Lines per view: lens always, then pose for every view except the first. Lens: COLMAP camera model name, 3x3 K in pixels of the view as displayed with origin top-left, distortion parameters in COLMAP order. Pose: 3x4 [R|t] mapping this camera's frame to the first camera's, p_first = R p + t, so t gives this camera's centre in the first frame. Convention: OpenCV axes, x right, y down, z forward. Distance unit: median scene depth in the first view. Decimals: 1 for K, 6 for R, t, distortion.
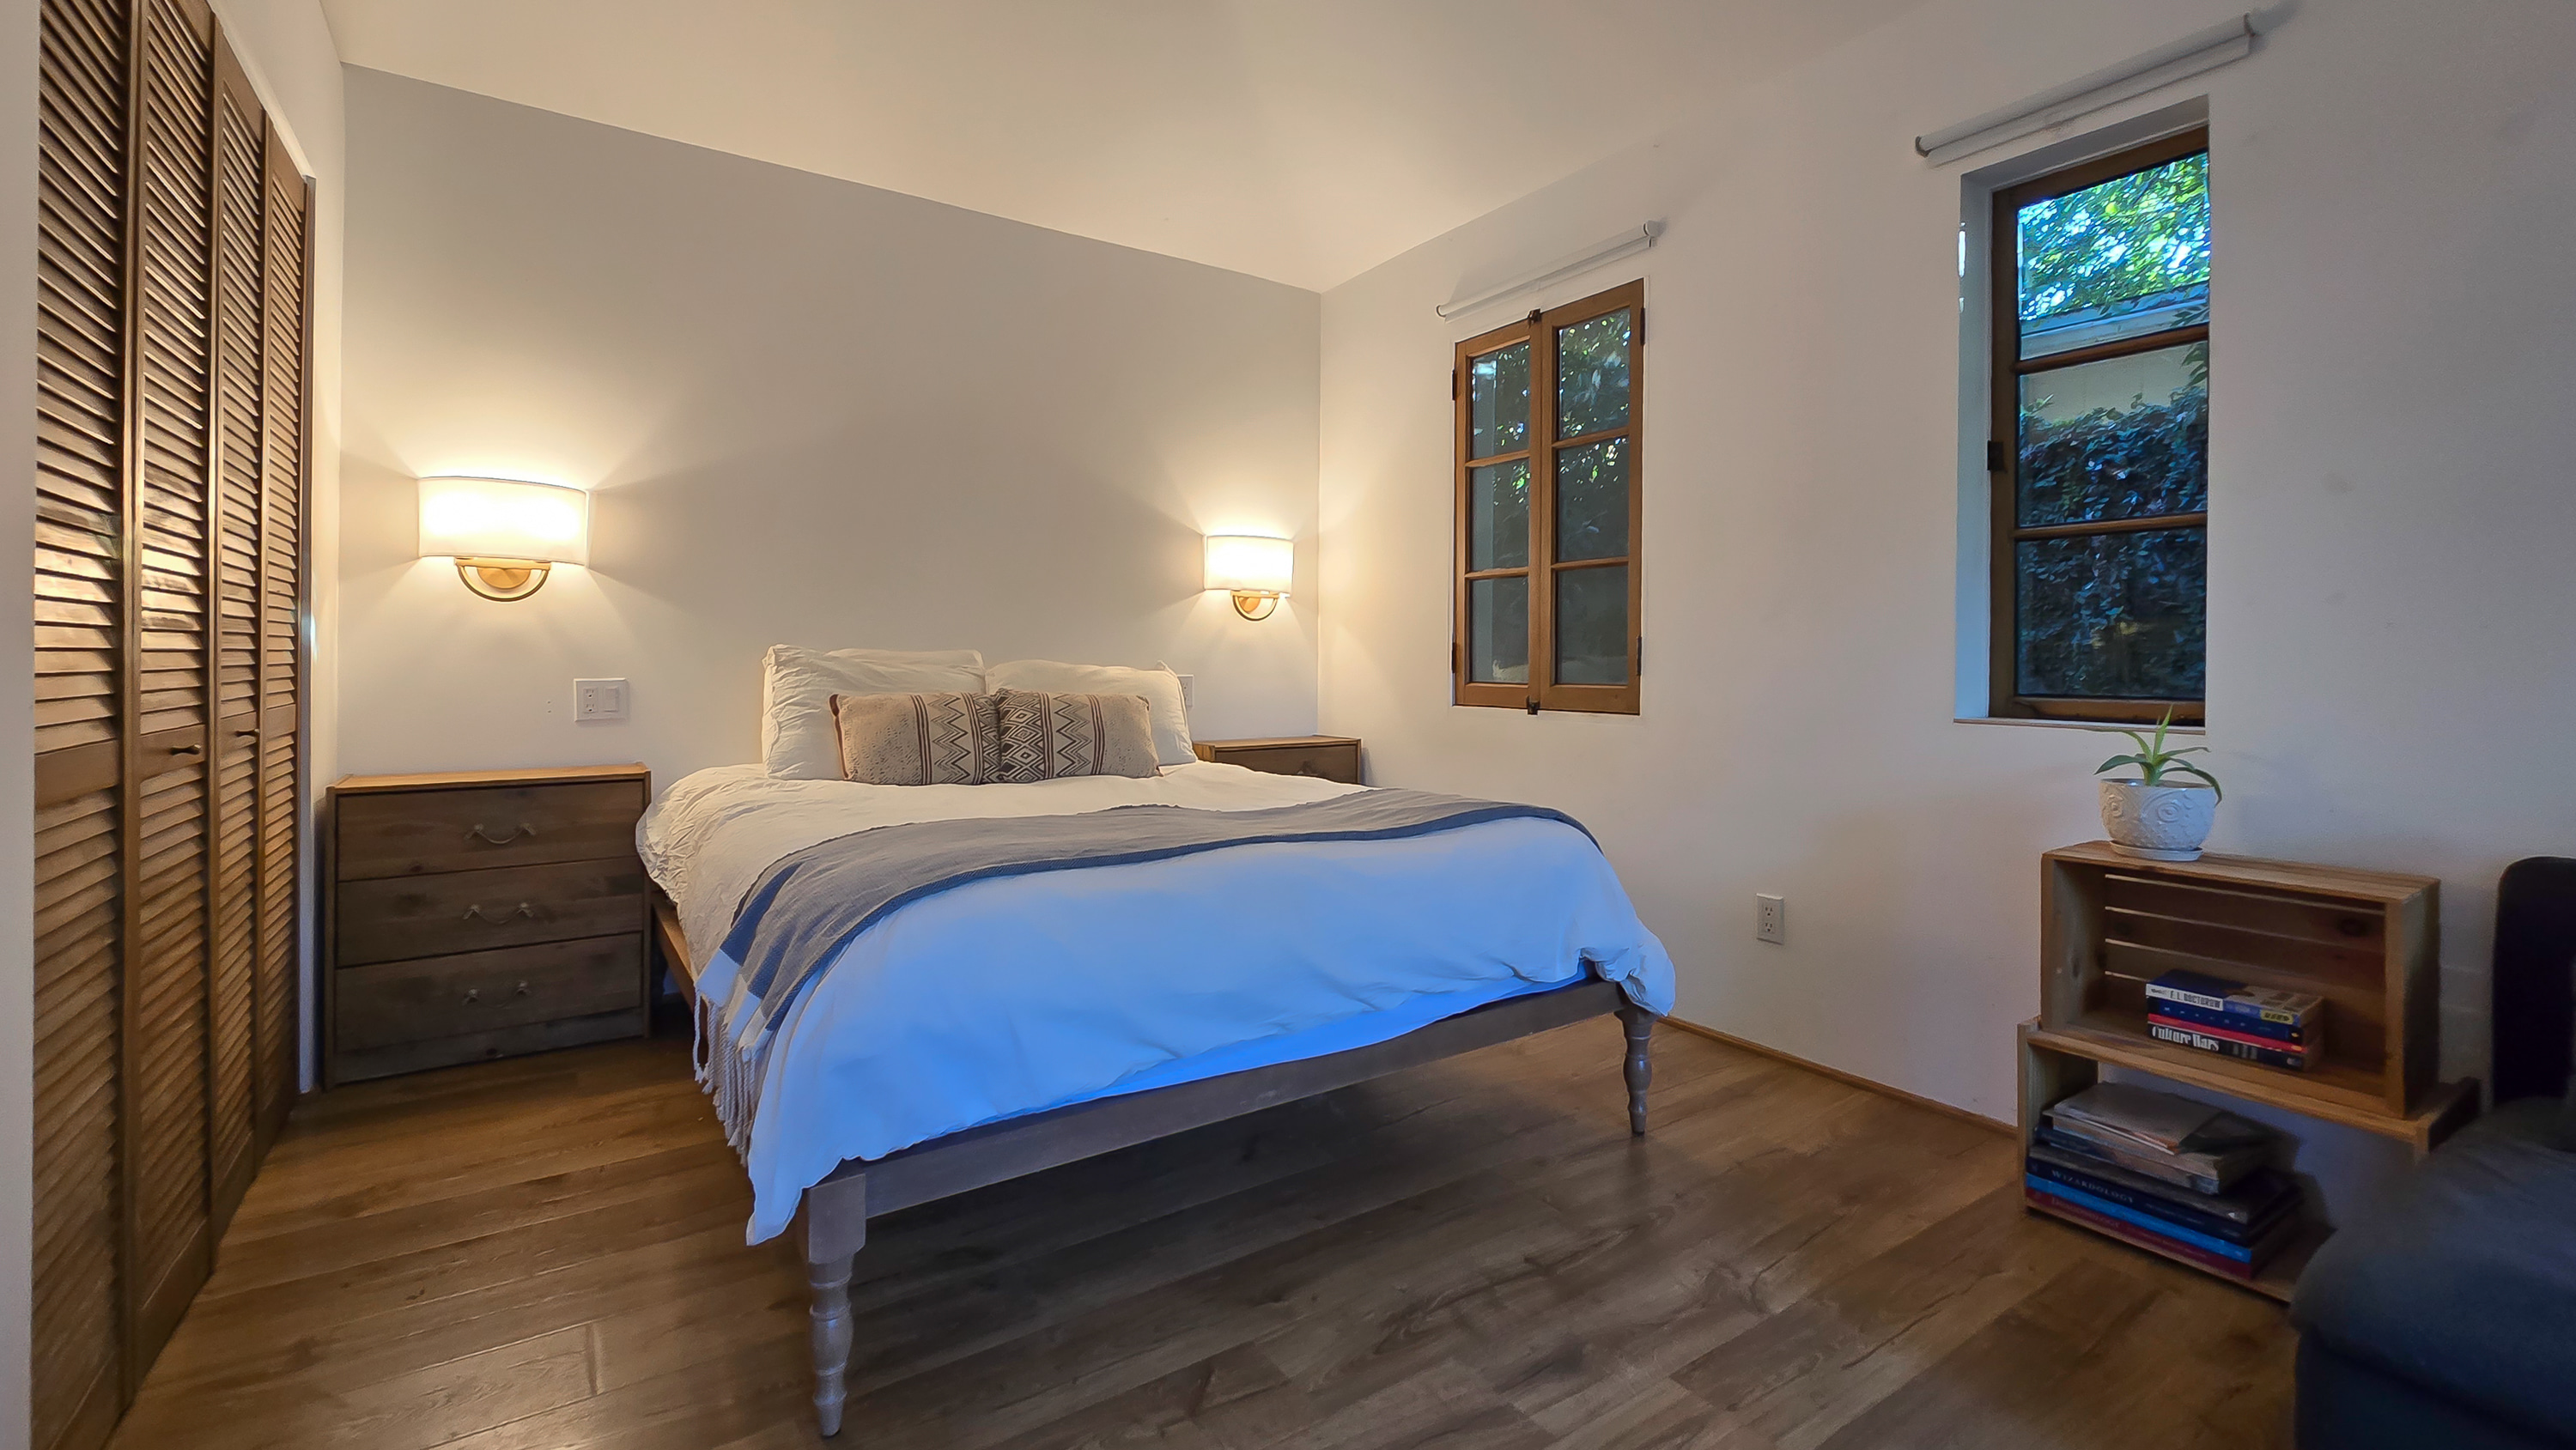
lens RADIAL K [[1087.6, 0, 1289.1], [0, 1087.6, 661.1], [0, 0, 1]] dist [-0.018259, -0.000114]
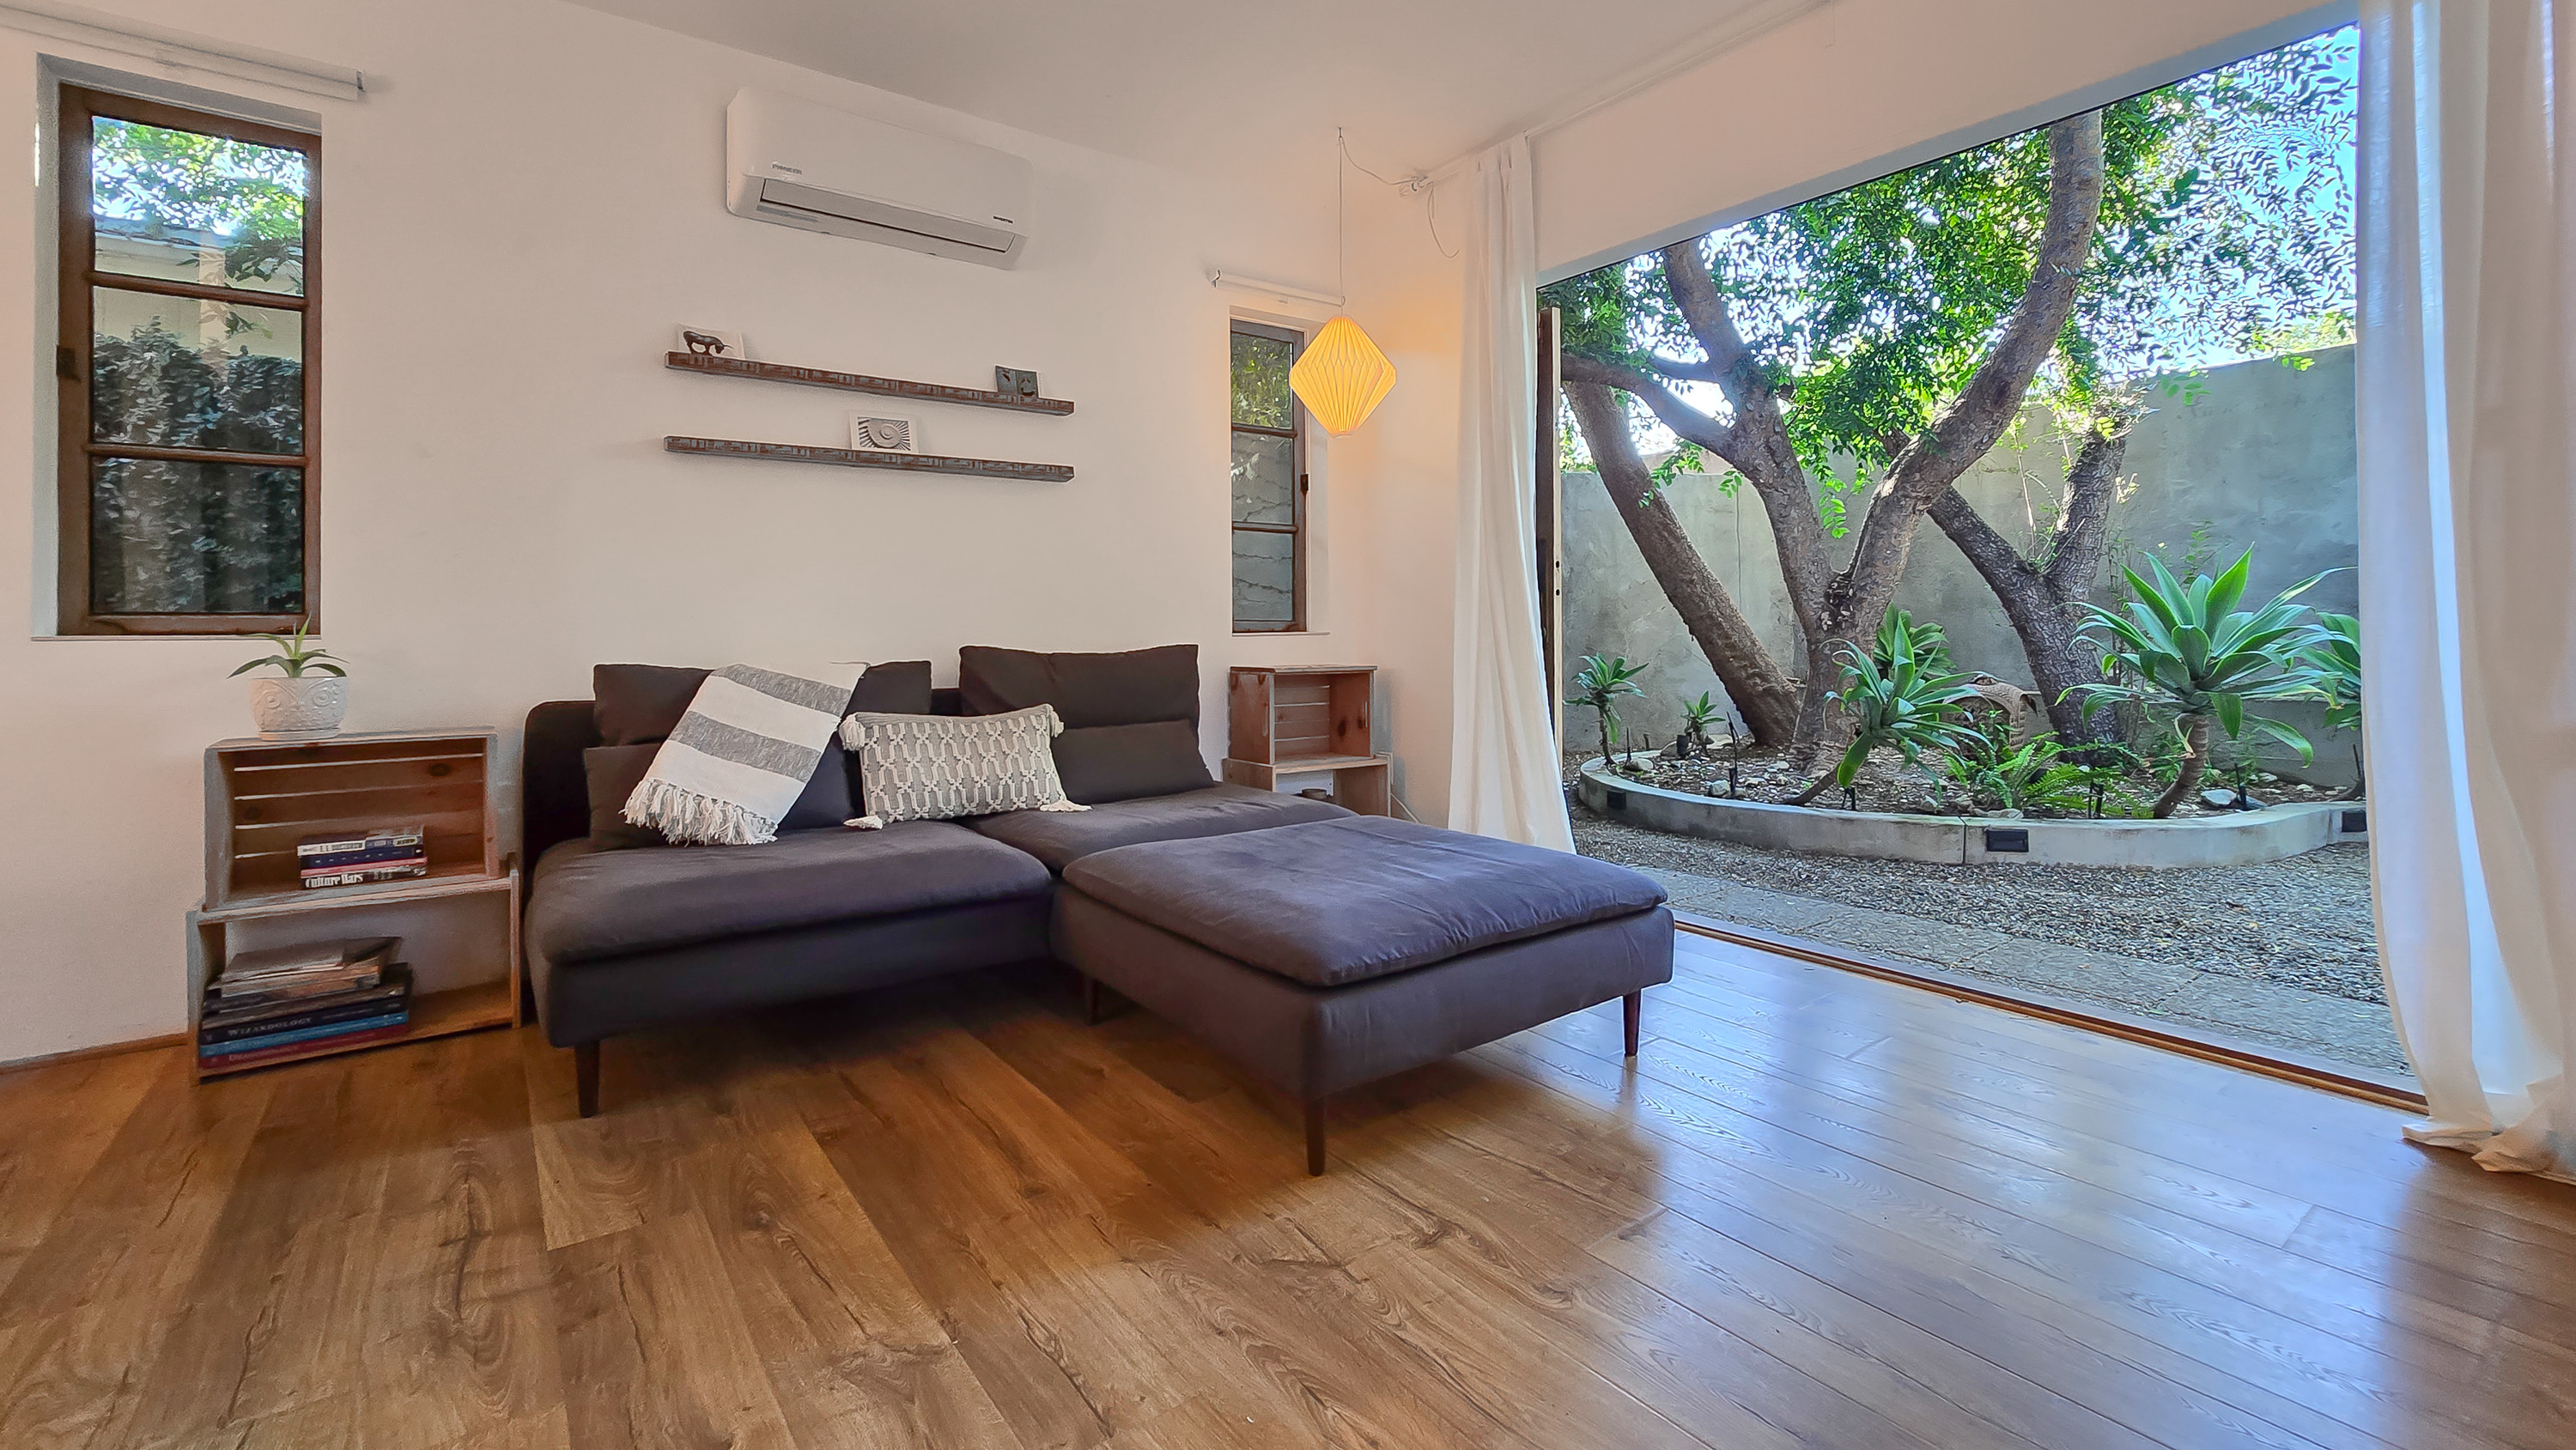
lens RADIAL K [[1087.6, 0, 1289.1], [0, 1087.6, 661.1], [0, 0, 1]] dist [-0.018259, -0.000114]
pose [[-0.054762, -0.030583, 0.998031, -0.435654], [0.001709, 0.999527, 0.030722, 0.058614], [-0.998498, 0.003388, -0.054684, -0.037912]]
